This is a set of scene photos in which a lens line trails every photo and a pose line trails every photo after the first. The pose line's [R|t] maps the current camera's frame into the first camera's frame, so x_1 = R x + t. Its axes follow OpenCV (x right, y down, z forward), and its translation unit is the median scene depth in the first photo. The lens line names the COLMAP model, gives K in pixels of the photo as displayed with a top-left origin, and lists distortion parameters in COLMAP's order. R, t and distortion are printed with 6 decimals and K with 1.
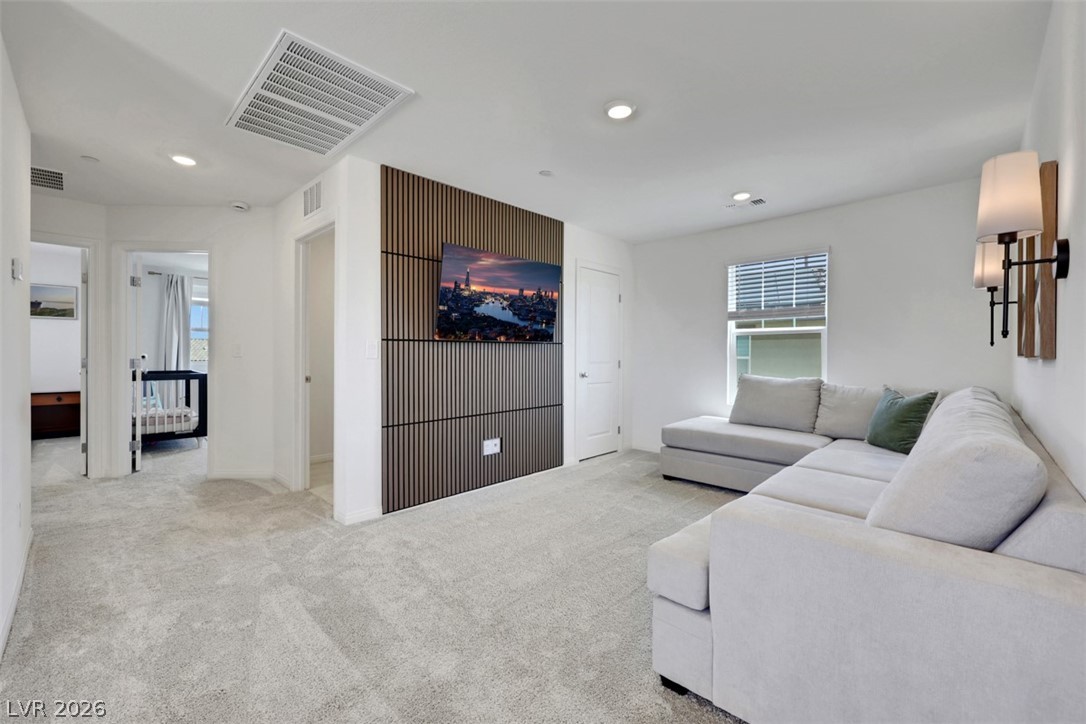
lens RADIAL K [[444.5, 0, 549.9], [0, 444.5, 352.7], [0, 0, 1]] dist [-0.003700, 0.001018]
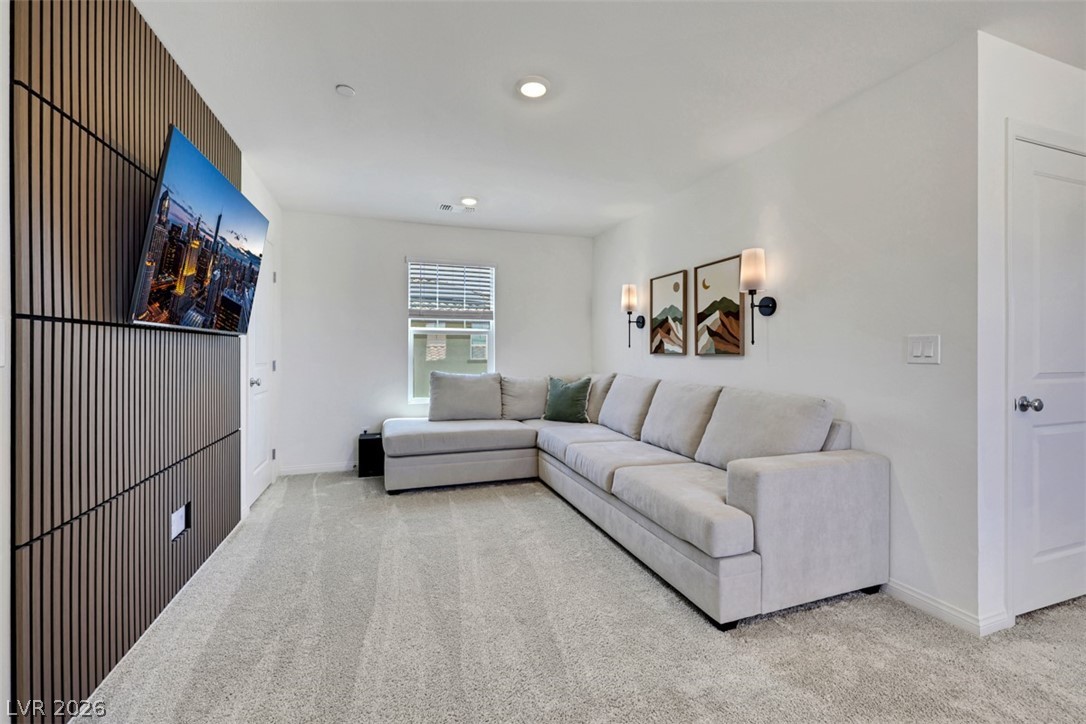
lens RADIAL K [[444.5, 0, 548.8], [0, 444.5, 353.6], [0, 0, 1]] dist [-0.003700, 0.001018]
pose [[0.461945, -0.002148, 0.886906, -0.380583], [-0.004679, 0.999977, 0.004859, -0.000583], [-0.886896, -0.006394, 0.461924, 0.325563]]
